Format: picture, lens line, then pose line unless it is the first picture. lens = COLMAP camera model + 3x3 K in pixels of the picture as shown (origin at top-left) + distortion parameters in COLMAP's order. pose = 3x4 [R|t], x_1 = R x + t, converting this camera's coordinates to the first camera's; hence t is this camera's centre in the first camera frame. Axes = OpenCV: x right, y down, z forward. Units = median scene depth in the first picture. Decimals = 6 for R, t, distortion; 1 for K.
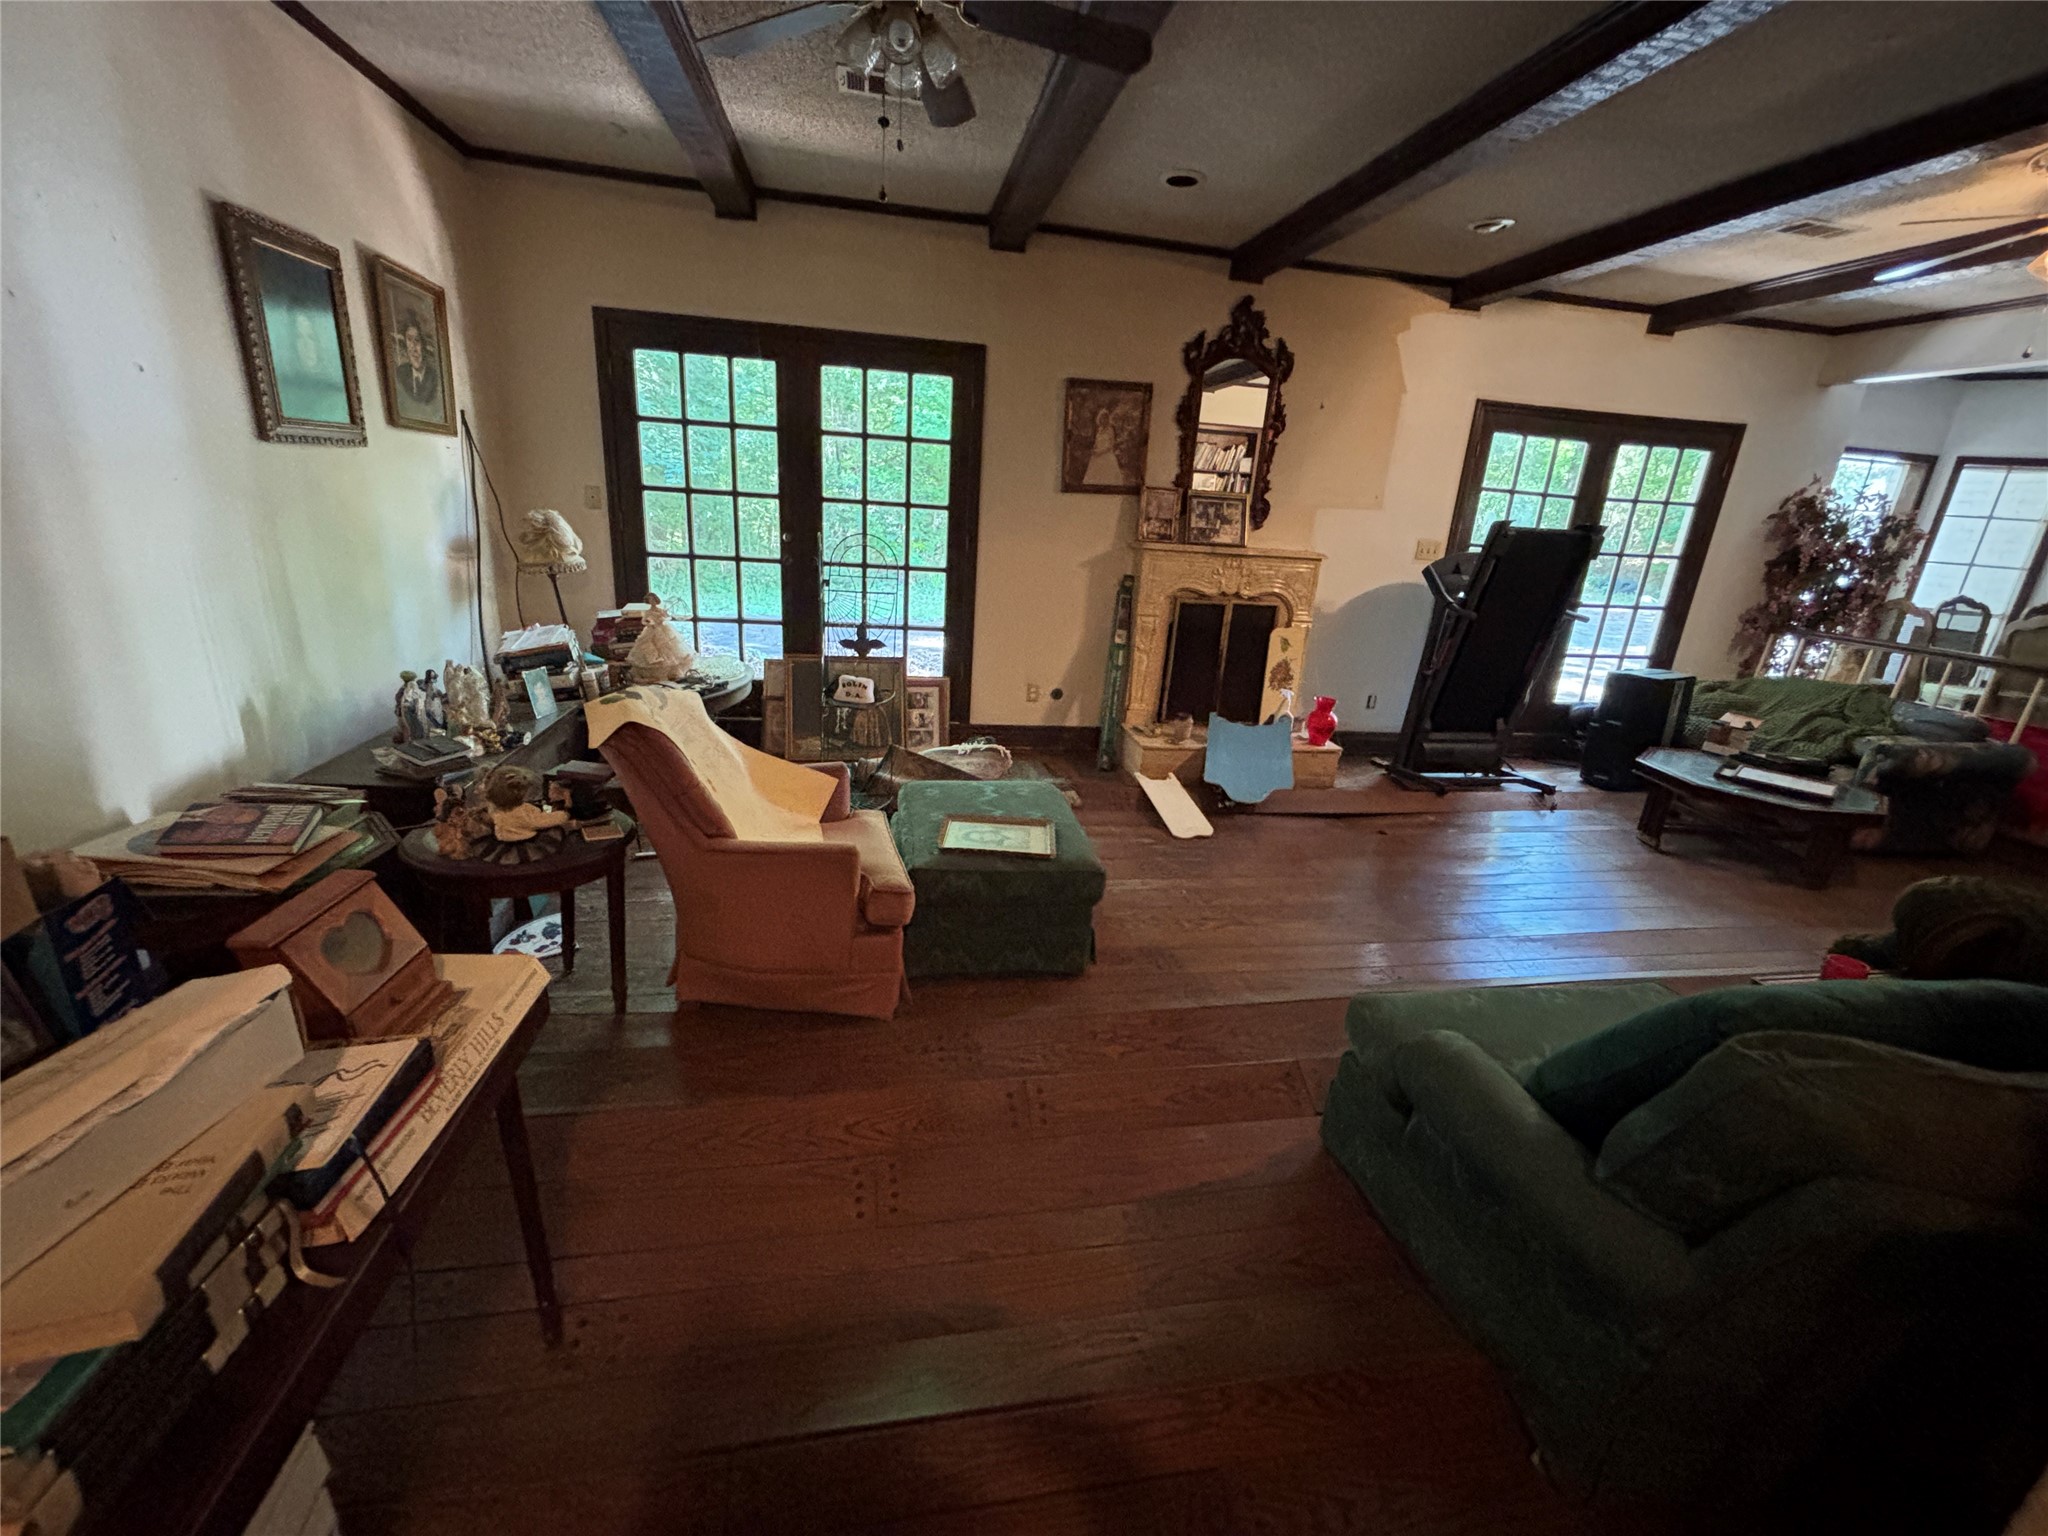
lens RADIAL K [[830.1, 0, 1031.2], [0, 830.1, 757.3], [0, 0, 1]] dist [-0.000340, 0.000315]
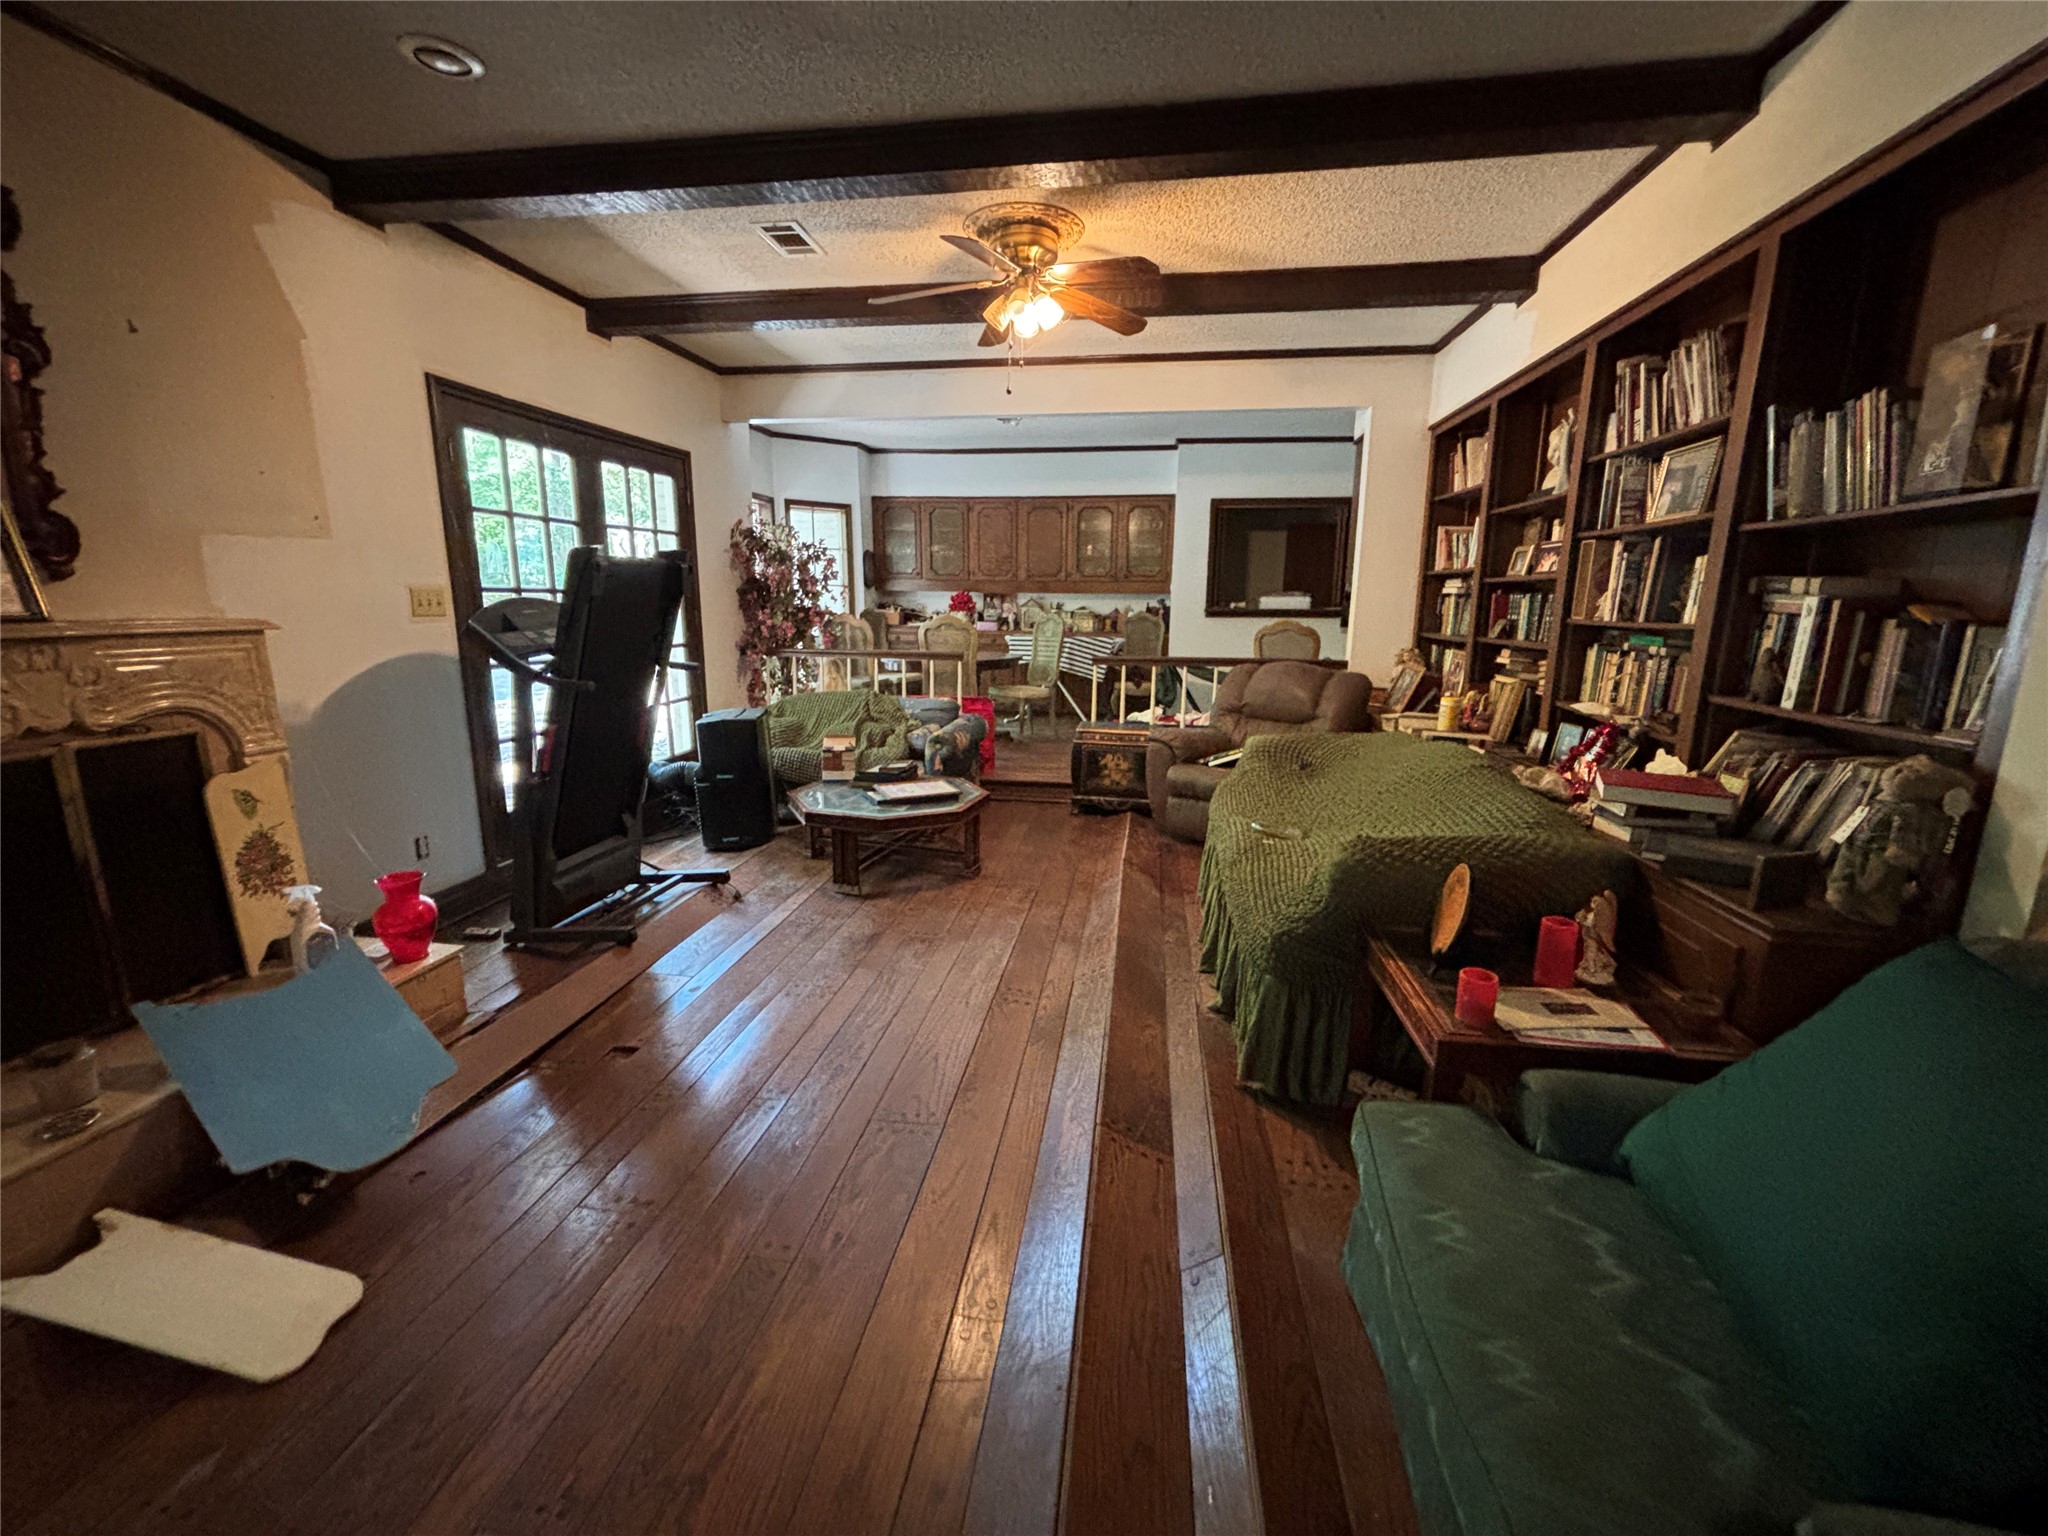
lens RADIAL K [[830.1, 0, 1019.4], [0, 830.1, 768.8], [0, 0, 1]] dist [-0.000340, 0.000315]
pose [[0.333479, -0.254231, 0.907832, 0.013534], [0.293867, 0.943008, 0.156133, -0.102790], [-0.895787, 0.214715, 0.389184, 0.407812]]
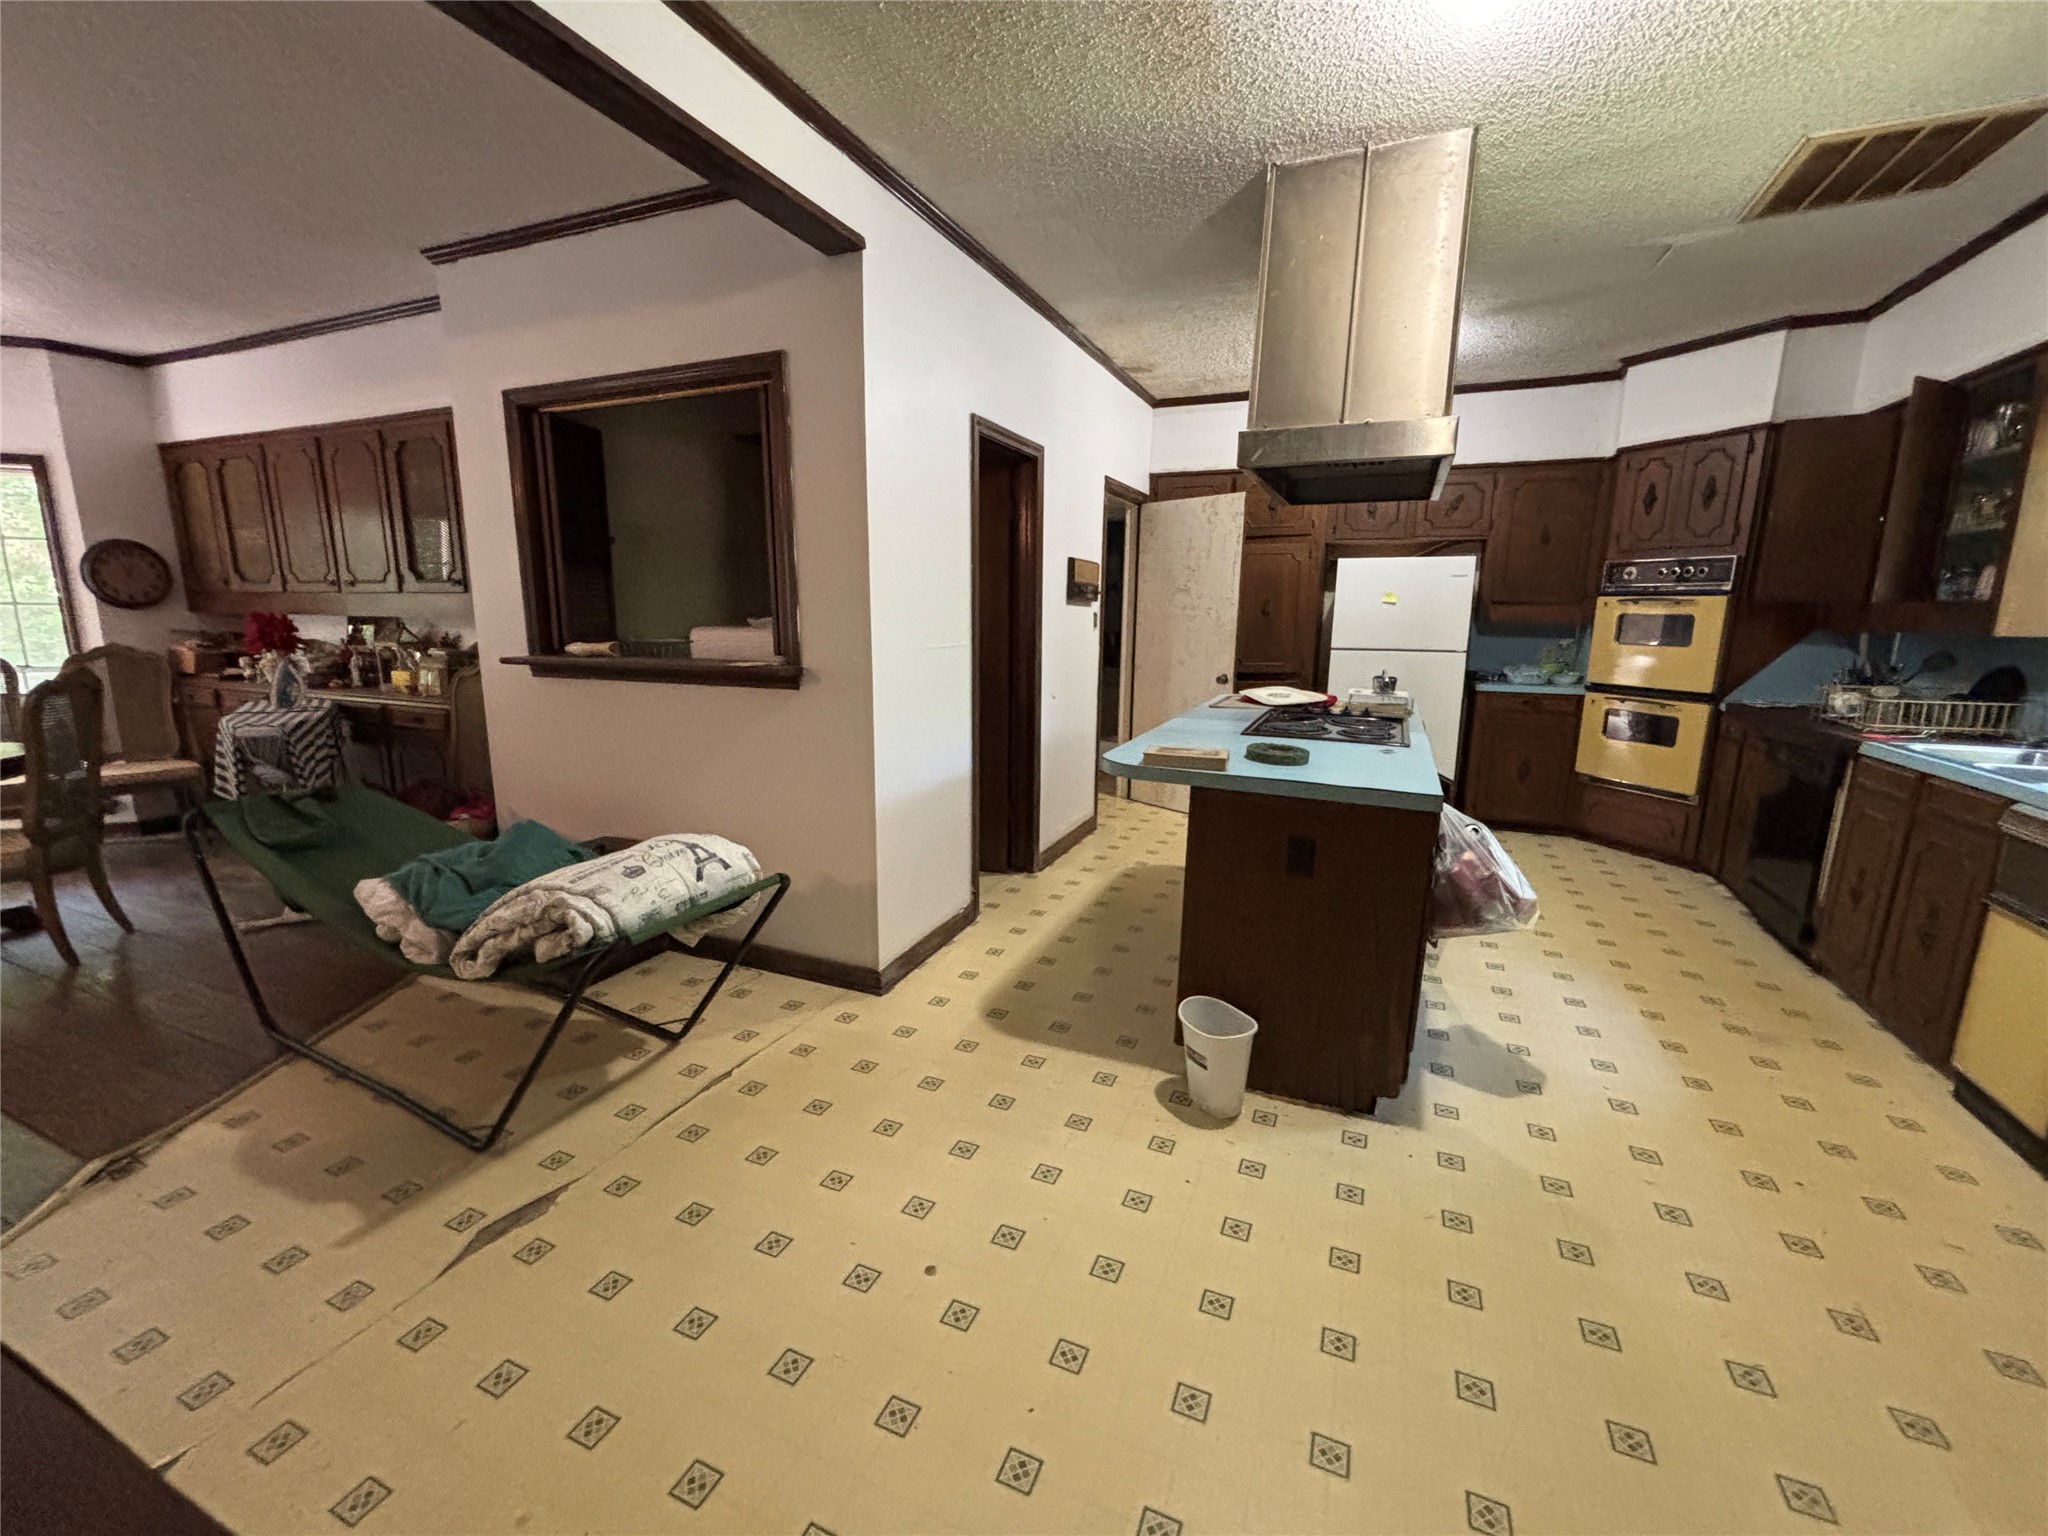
lens RADIAL K [[830.1, 0, 1021.9], [0, 830.1, 760.4], [0, 0, 1]] dist [-0.000340, 0.000315]
pose [[0.555508, -0.220122, 0.801846, 1.445078], [0.278772, 0.957817, 0.069810, 0.131022], [-0.783388, 0.184752, 0.593438, -0.113277]]
